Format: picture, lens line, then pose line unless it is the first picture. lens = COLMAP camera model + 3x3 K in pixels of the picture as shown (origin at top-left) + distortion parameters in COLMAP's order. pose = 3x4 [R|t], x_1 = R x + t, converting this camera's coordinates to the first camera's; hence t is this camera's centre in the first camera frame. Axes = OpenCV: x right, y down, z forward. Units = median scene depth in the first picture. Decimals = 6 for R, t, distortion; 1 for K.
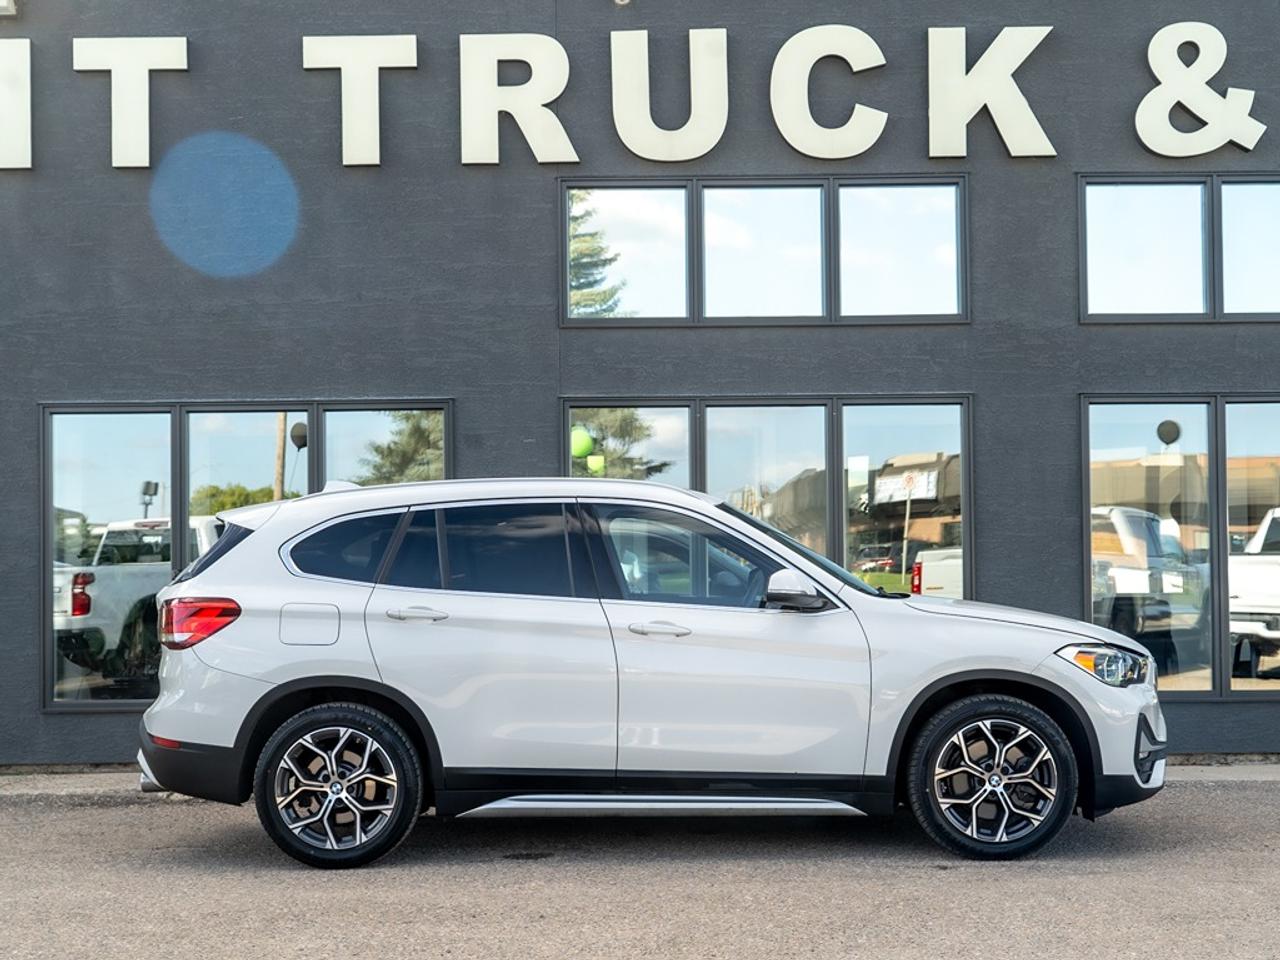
lens RADIAL K [[2009.6, 0, 658.4], [0, 2009.6, 549.1], [0, 0, 1]] dist [0.004635, 0.000000]
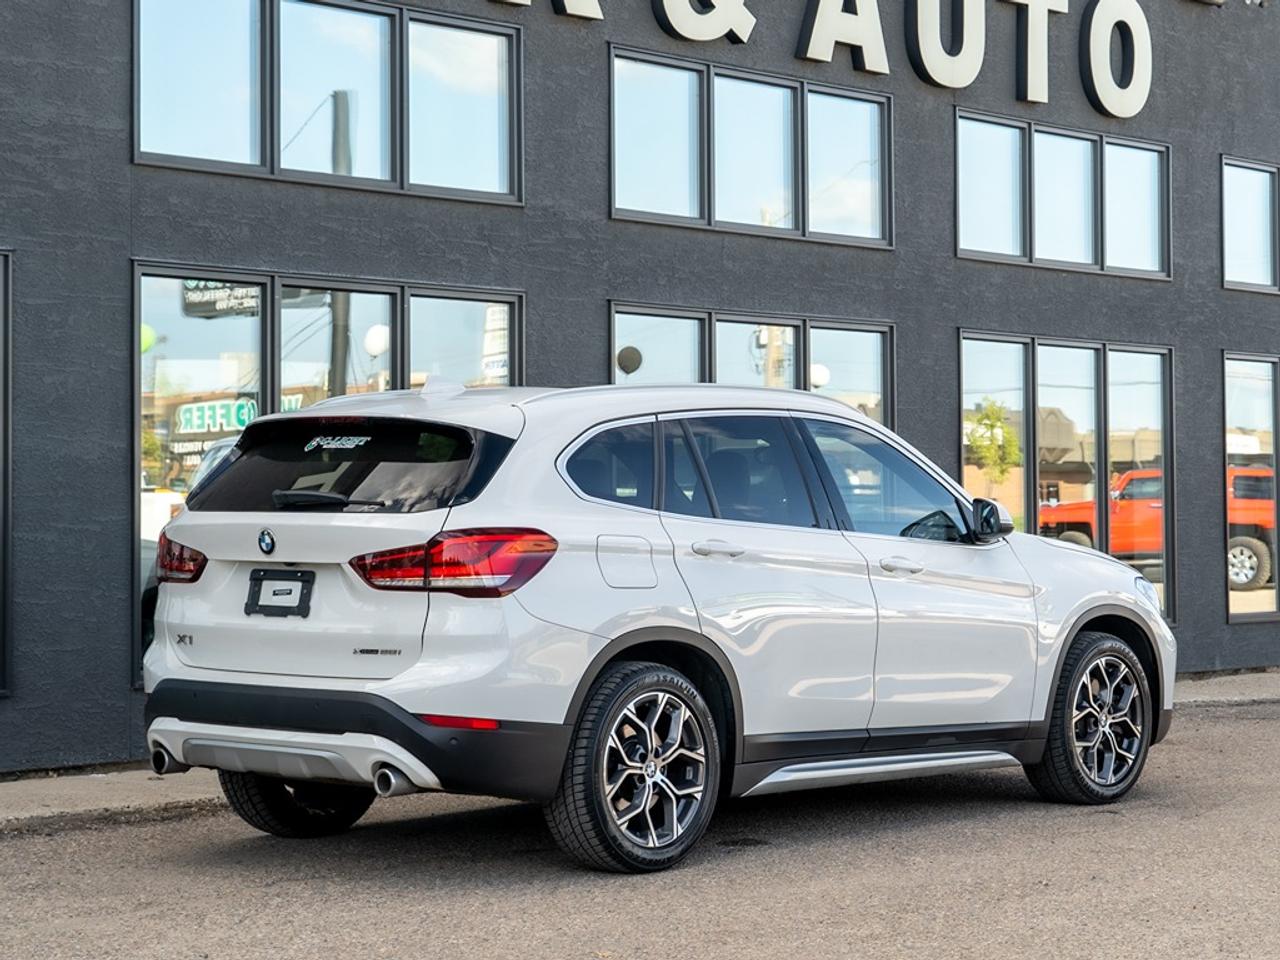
lens RADIAL K [[2889.3, 0, 640.0], [0, 2889.3, 479.4], [0, 0, 1]] dist [-0.007793, 0.000000]
pose [[0.657470, 0.016309, 0.753304, -0.707999], [-0.011978, 0.999866, -0.011193, 0.012610], [-0.753386, -0.001664, 0.657577, 0.181122]]
